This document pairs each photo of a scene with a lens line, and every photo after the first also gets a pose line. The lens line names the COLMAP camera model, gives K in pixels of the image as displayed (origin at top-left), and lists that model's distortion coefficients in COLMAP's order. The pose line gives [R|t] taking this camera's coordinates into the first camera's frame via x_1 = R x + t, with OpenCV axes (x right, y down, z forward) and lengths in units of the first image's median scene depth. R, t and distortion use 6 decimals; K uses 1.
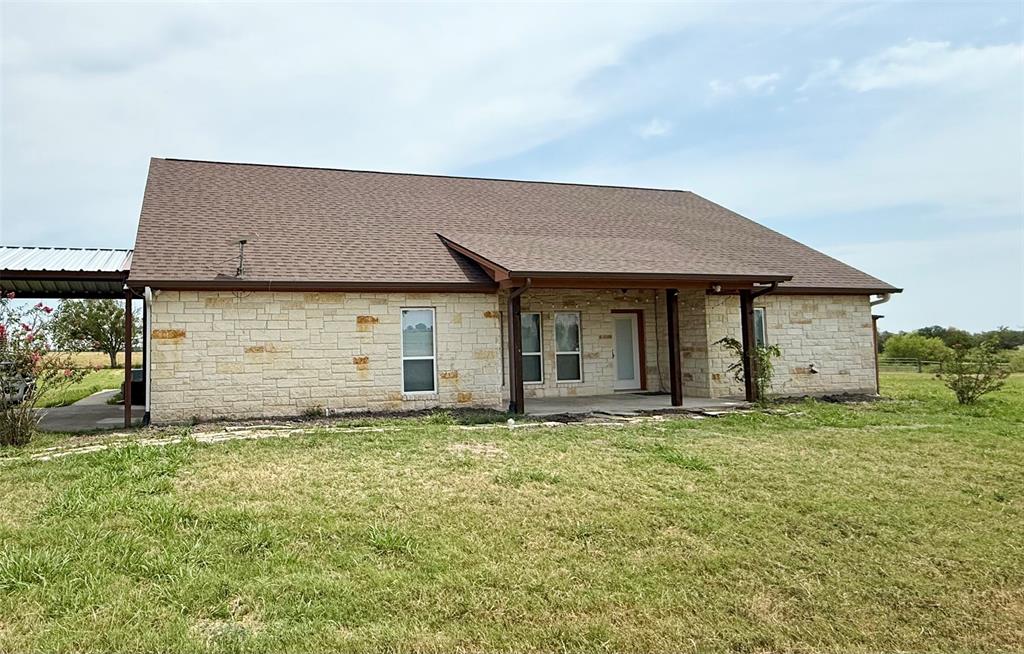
lens RADIAL K [[816.5, 0, 510.8], [0, 816.5, 322.9], [0, 0, 1]] dist [-0.004856, -0.002991]
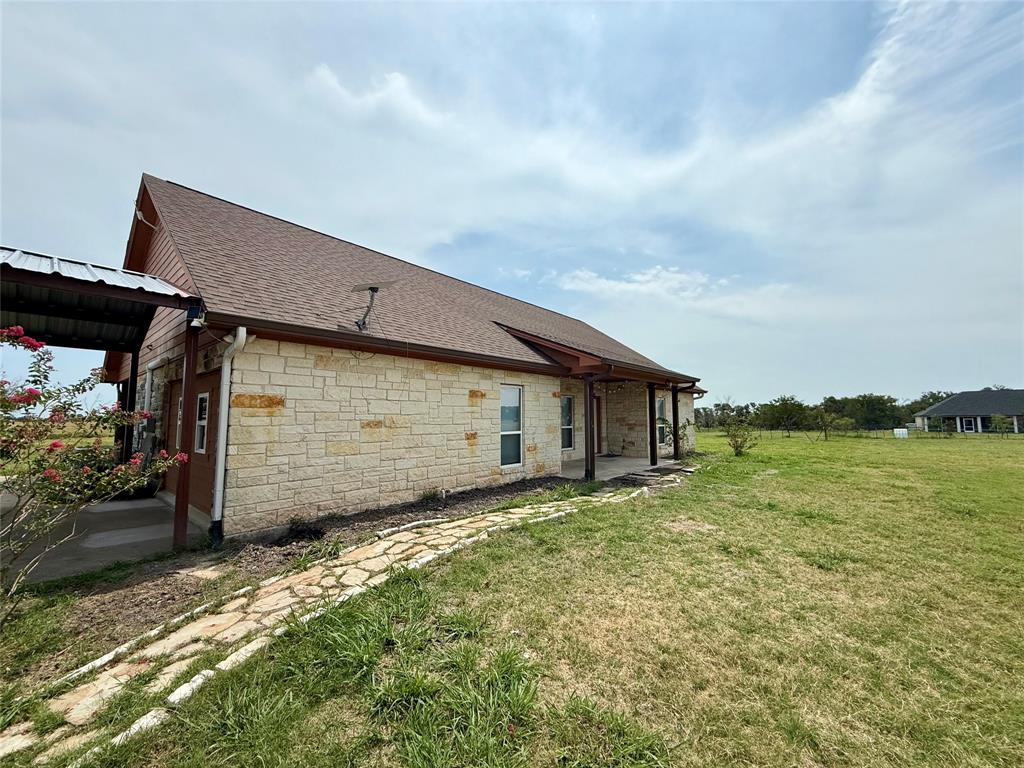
lens RADIAL K [[407.4, 0, 511.9], [0, 407.4, 394.2], [0, 0, 1]] dist [-0.000635, 0.000417]
pose [[0.829134, 0.045222, 0.557218, -0.414884], [-0.025591, 0.998748, -0.042975, 0.016123], [-0.558464, 0.021372, 0.829253, 0.571234]]
